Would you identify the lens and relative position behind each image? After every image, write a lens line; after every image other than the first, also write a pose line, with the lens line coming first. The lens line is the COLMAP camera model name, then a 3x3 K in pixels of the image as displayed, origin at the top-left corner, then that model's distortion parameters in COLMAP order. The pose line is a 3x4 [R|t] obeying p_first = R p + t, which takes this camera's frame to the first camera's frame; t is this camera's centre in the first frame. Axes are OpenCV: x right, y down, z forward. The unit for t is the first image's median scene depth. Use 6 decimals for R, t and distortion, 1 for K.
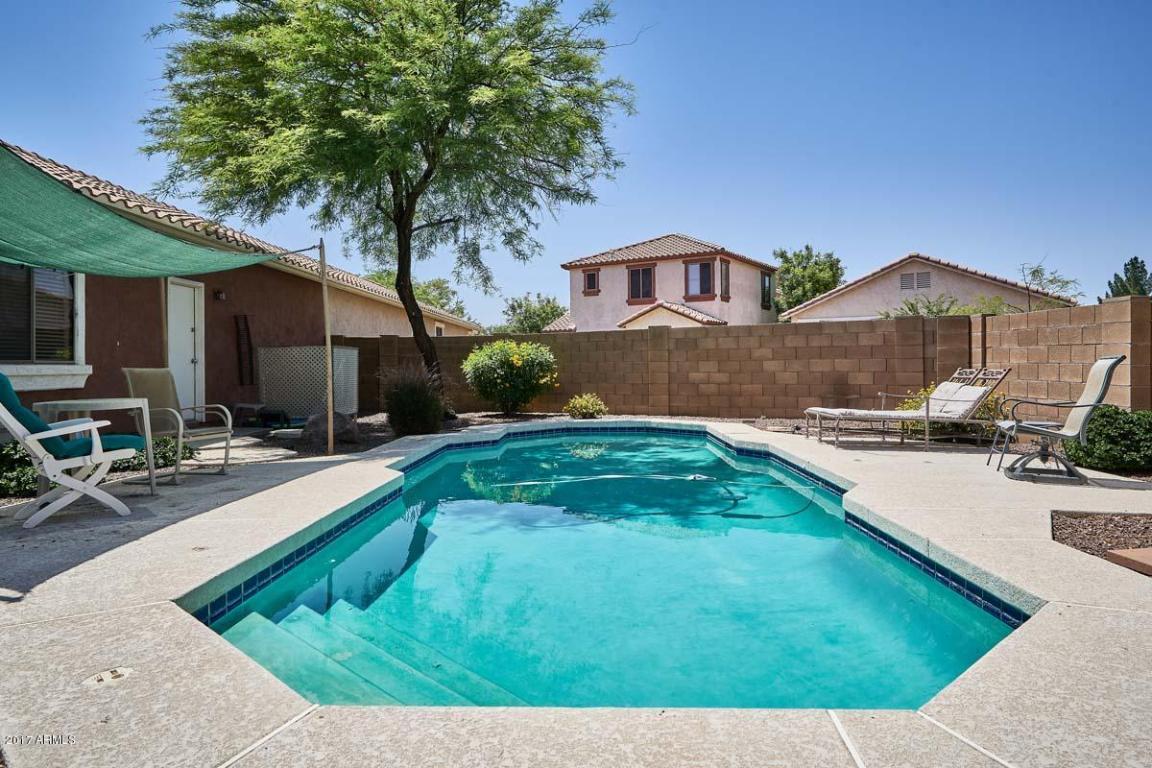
lens RADIAL K [[731.3, 0, 588.2], [0, 731.3, 357.9], [0, 0, 1]] dist [0.004887, -0.003215]
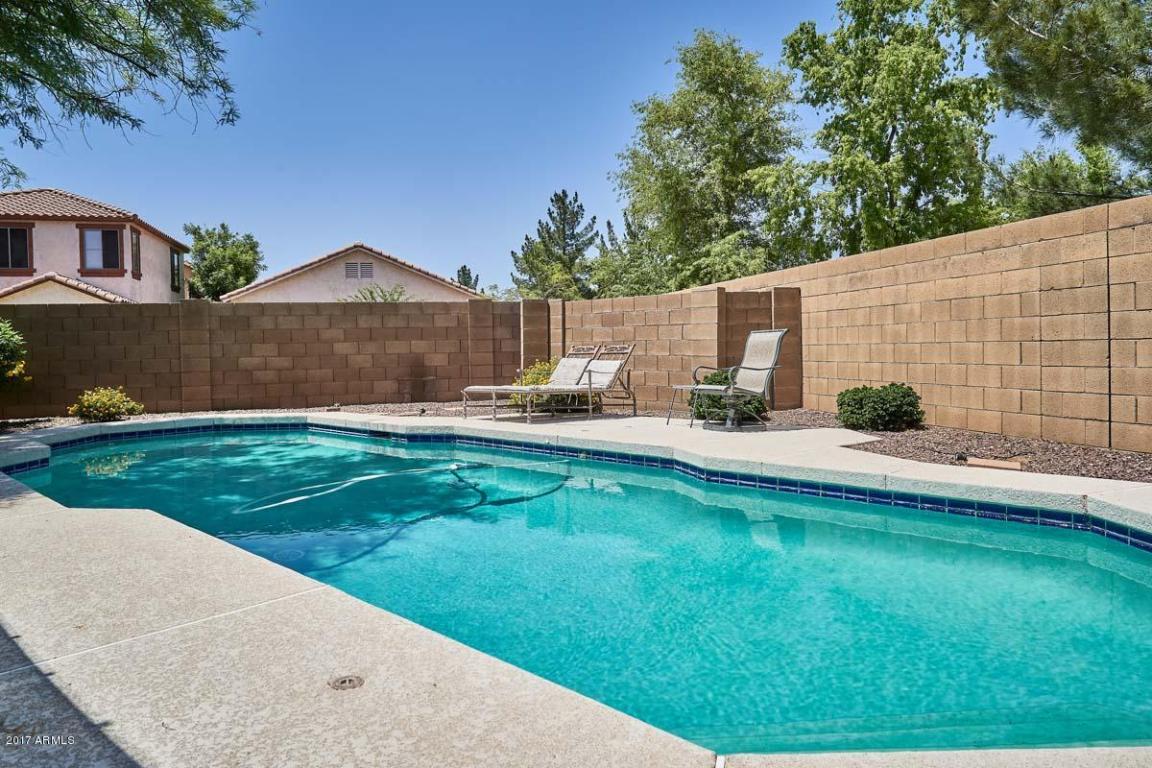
lens RADIAL K [[731.3, 0, 549.2], [0, 731.3, 365.0], [0, 0, 1]] dist [0.004887, -0.003215]
pose [[0.692250, -0.020624, 0.721363, -0.116331], [0.005432, 0.999712, 0.023369, 0.006101], [-0.721637, -0.012259, 0.692163, 0.089428]]
